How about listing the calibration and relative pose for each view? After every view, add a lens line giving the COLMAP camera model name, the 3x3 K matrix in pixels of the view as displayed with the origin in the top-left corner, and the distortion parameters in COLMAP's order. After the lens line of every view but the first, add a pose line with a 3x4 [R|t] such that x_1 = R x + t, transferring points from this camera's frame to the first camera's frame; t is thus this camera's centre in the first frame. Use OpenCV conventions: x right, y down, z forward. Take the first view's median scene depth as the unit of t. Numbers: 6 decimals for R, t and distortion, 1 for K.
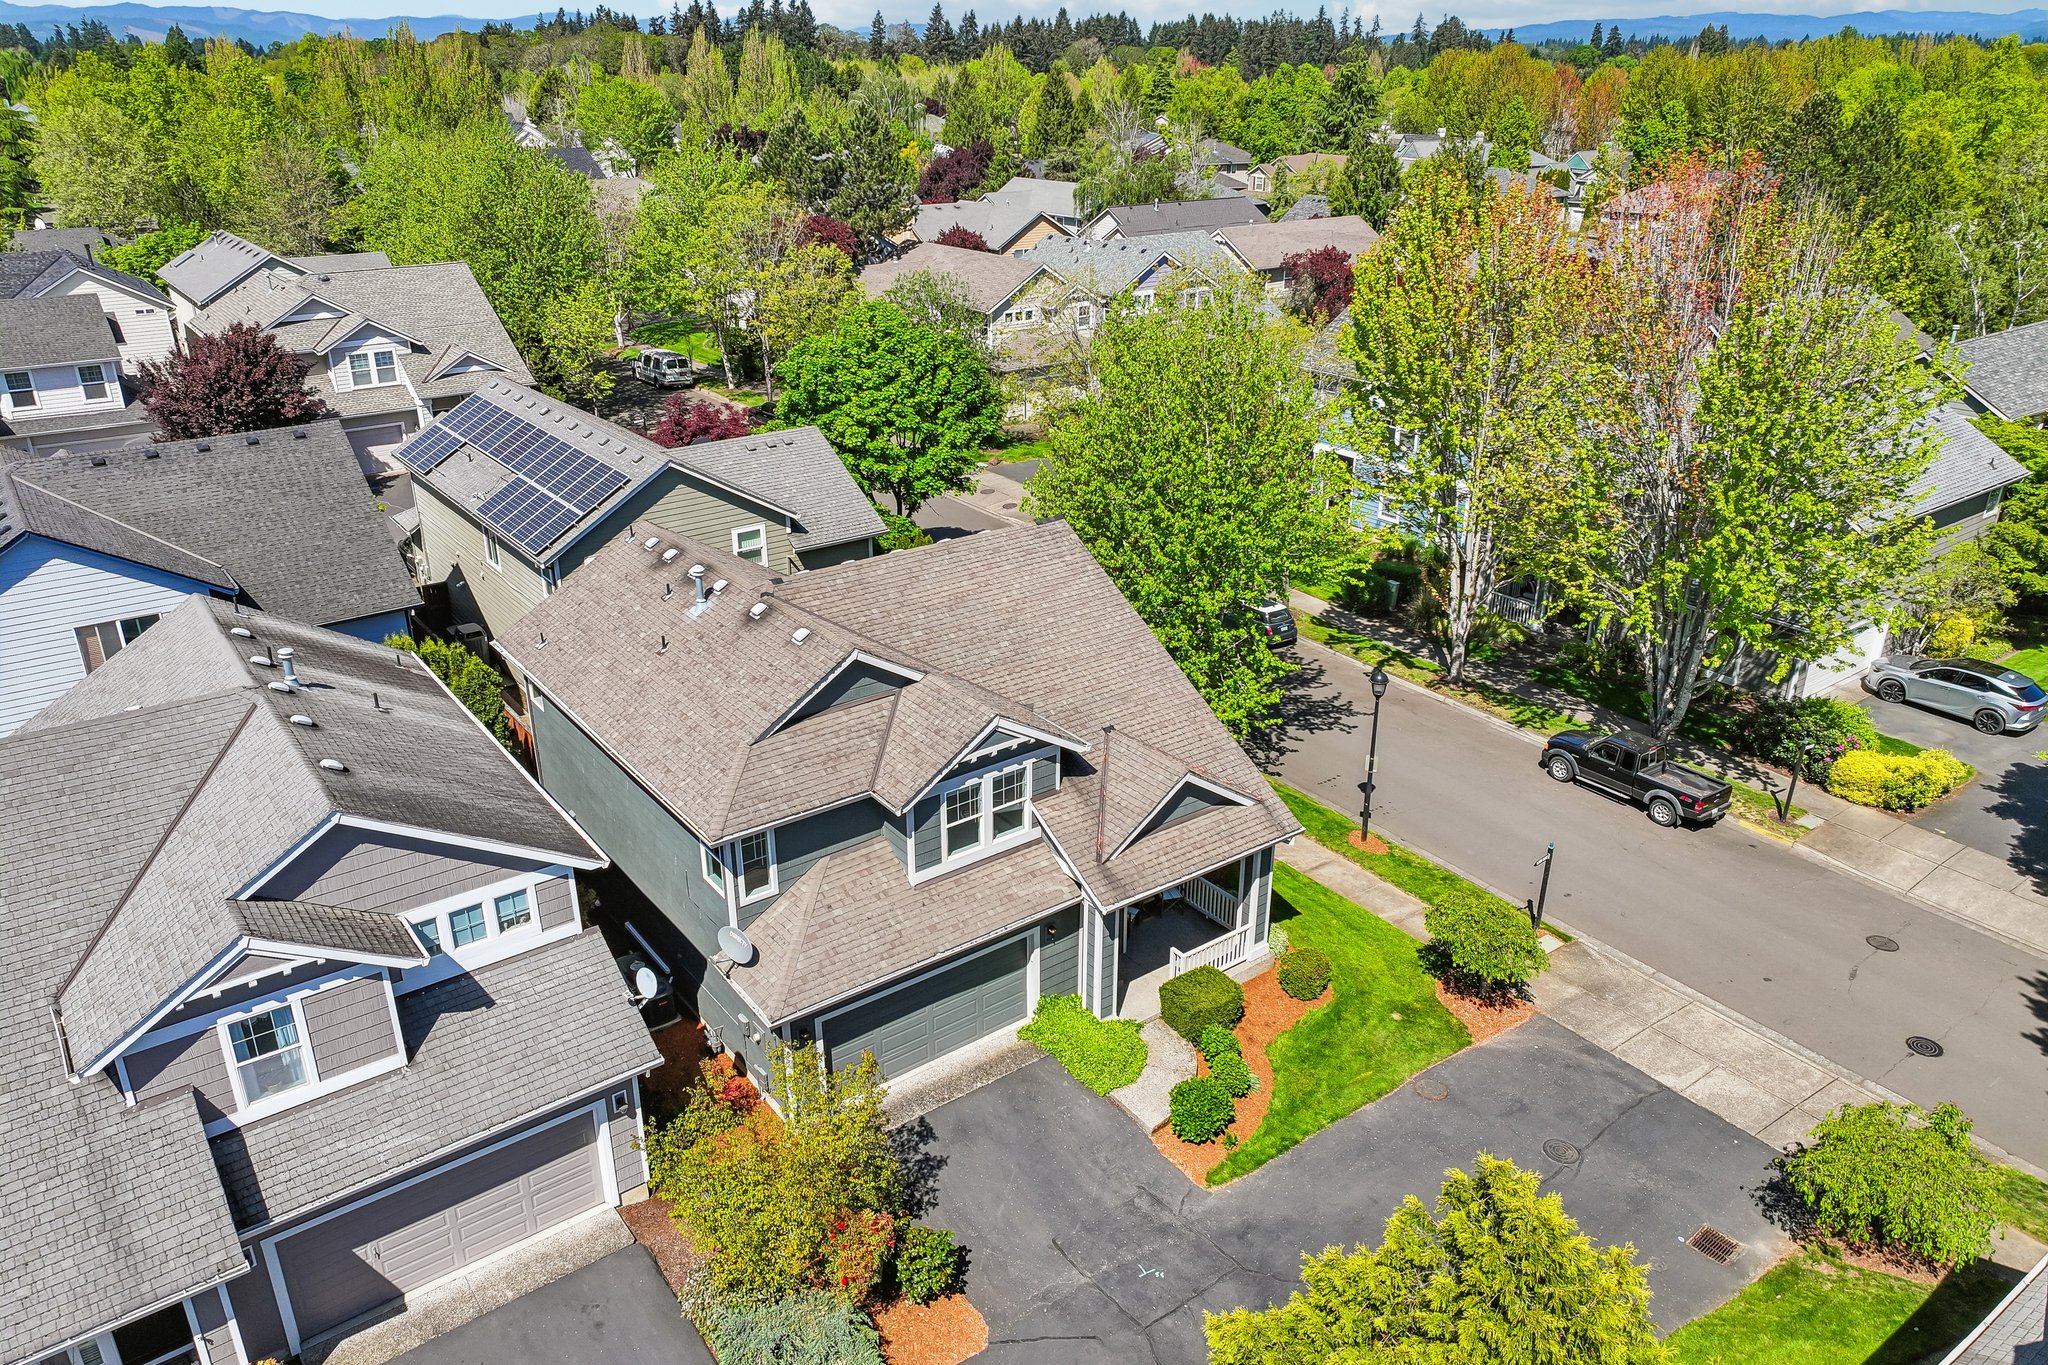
lens RADIAL K [[1430.2, 0, 1031.2], [0, 1430.2, 680.0], [0, 0, 1]] dist [0.008729, 0.000182]
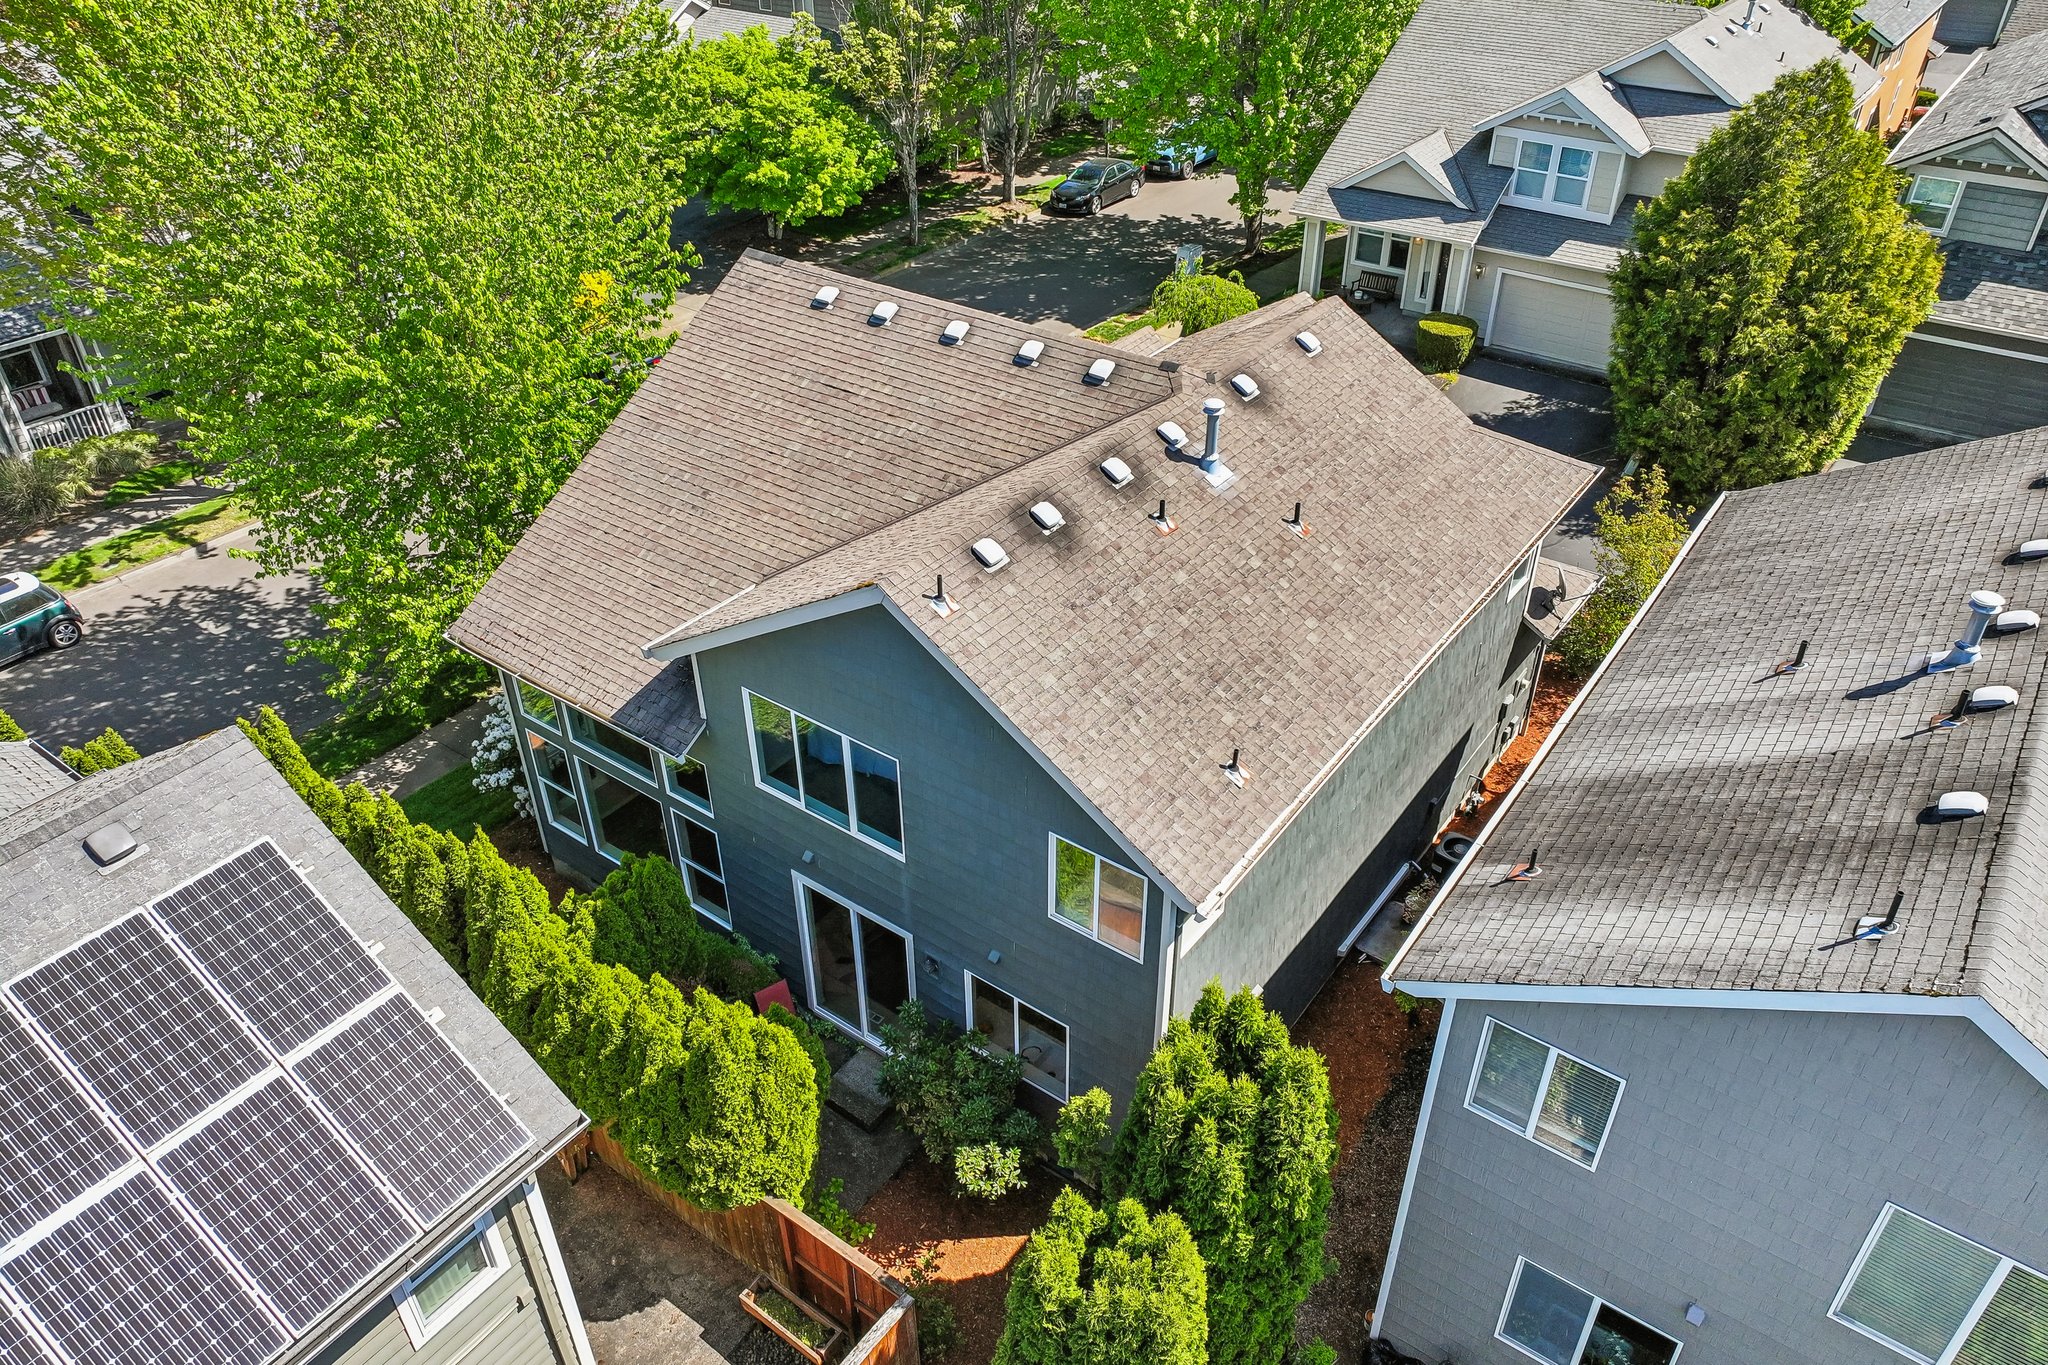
lens RADIAL K [[1430.2, 0, 1031.2], [0, 1430.2, 680.0], [0, 0, 1]] dist [0.008729, 0.000182]
pose [[-0.294557, -0.545274, 0.784801, -0.769844], [0.380788, 0.686253, 0.619723, -0.412818], [-0.876491, 0.481387, 0.005493, 1.223505]]
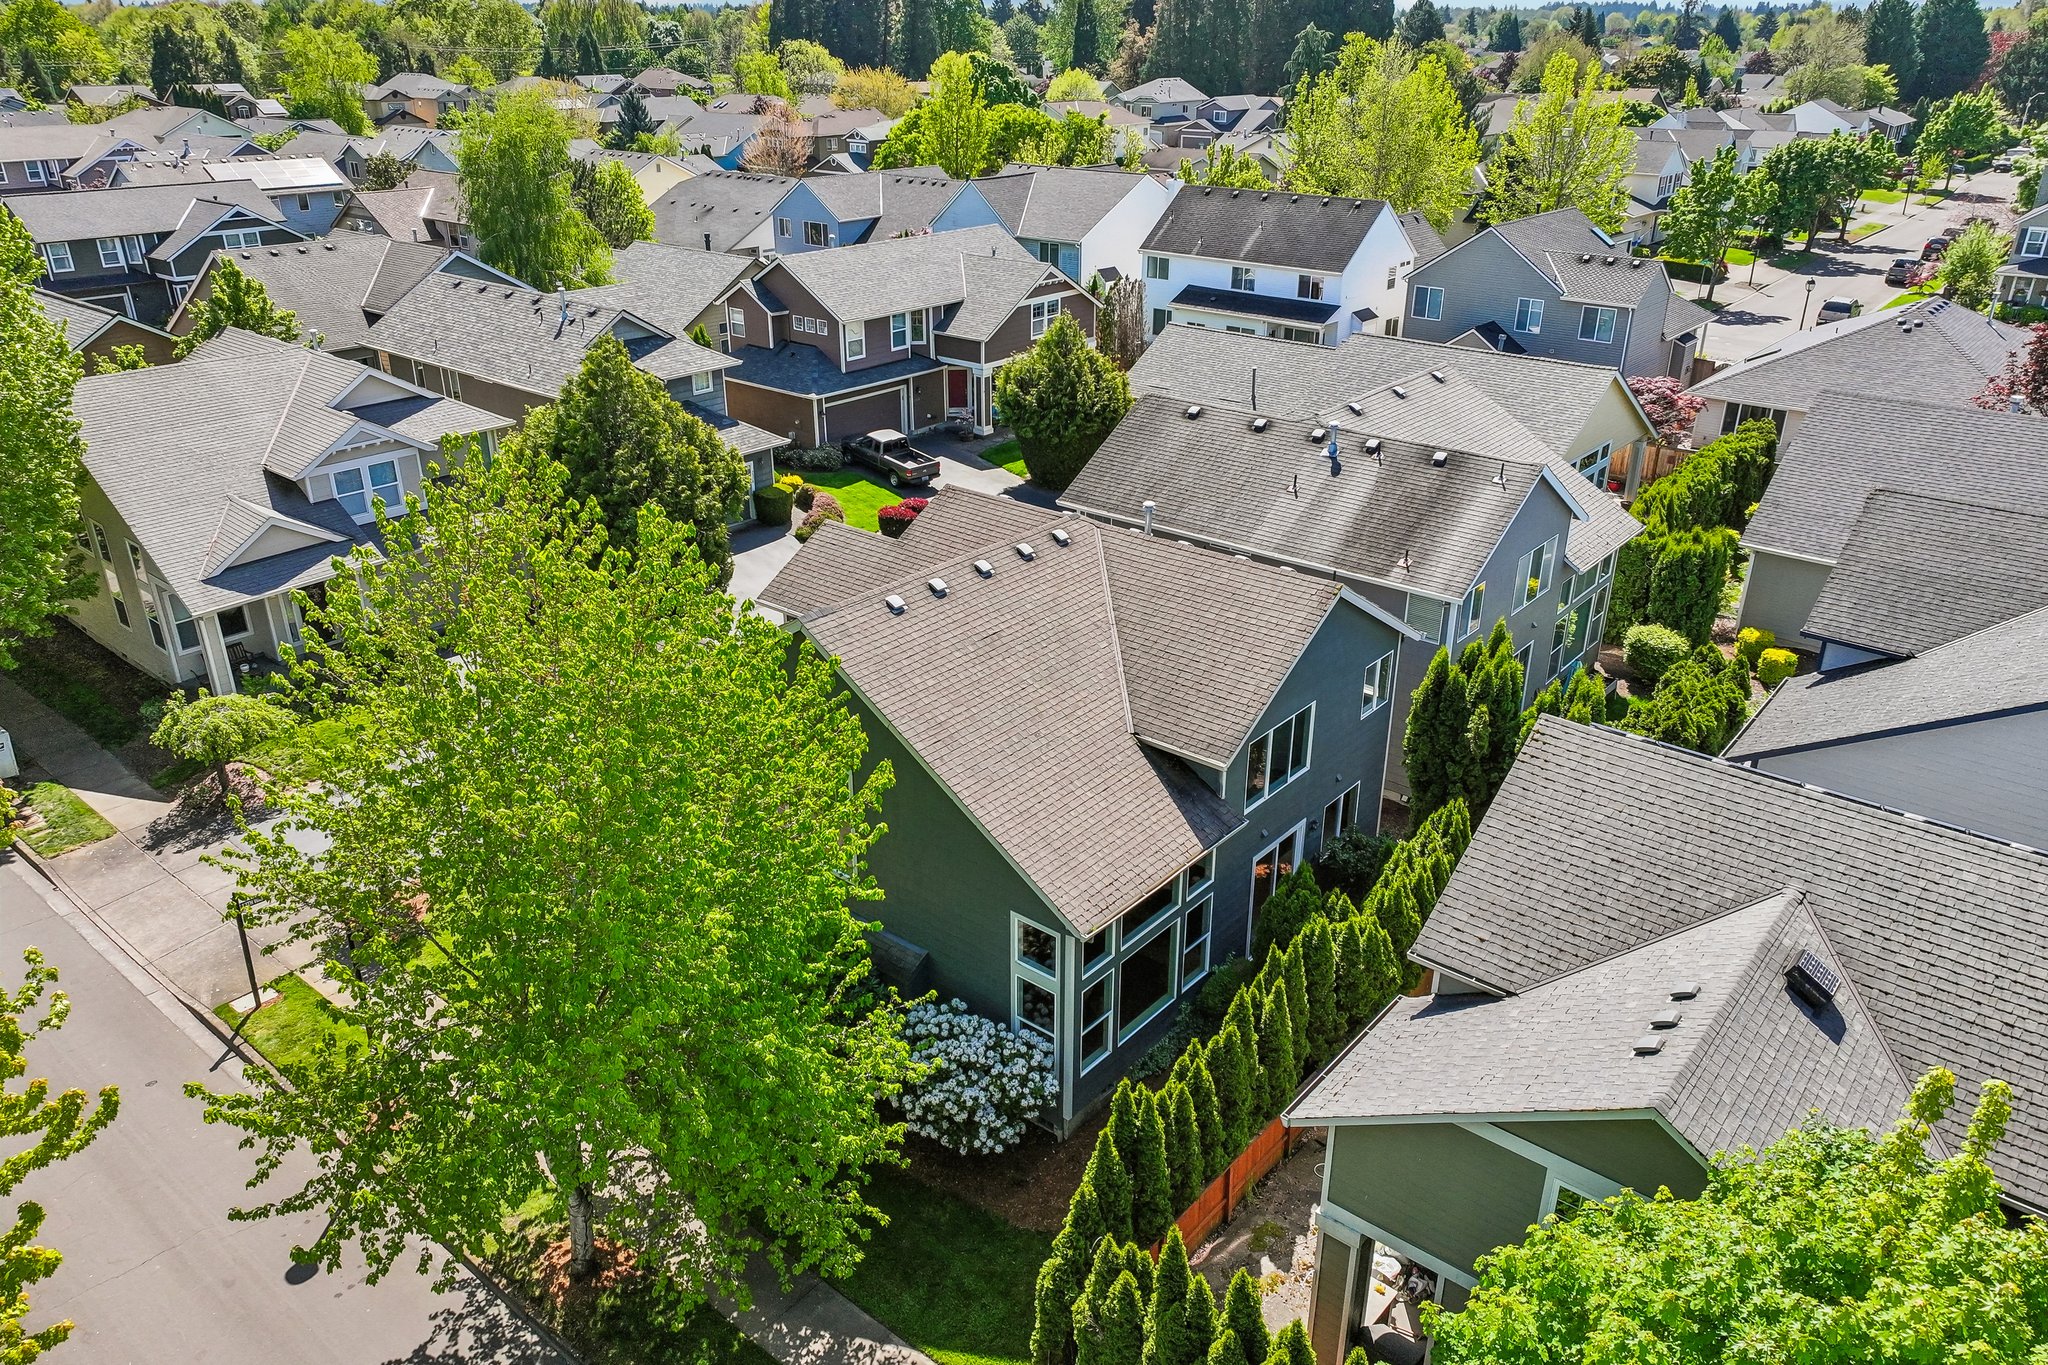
lens RADIAL K [[1430.2, 0, 1031.2], [0, 1430.2, 680.0], [0, 0, 1]] dist [0.008729, 0.000182]
pose [[-0.972918, 0.094058, -0.211148, 0.083807], [-0.094466, 0.671909, 0.734584, -0.792095], [0.210965, 0.734637, -0.644828, 1.889055]]
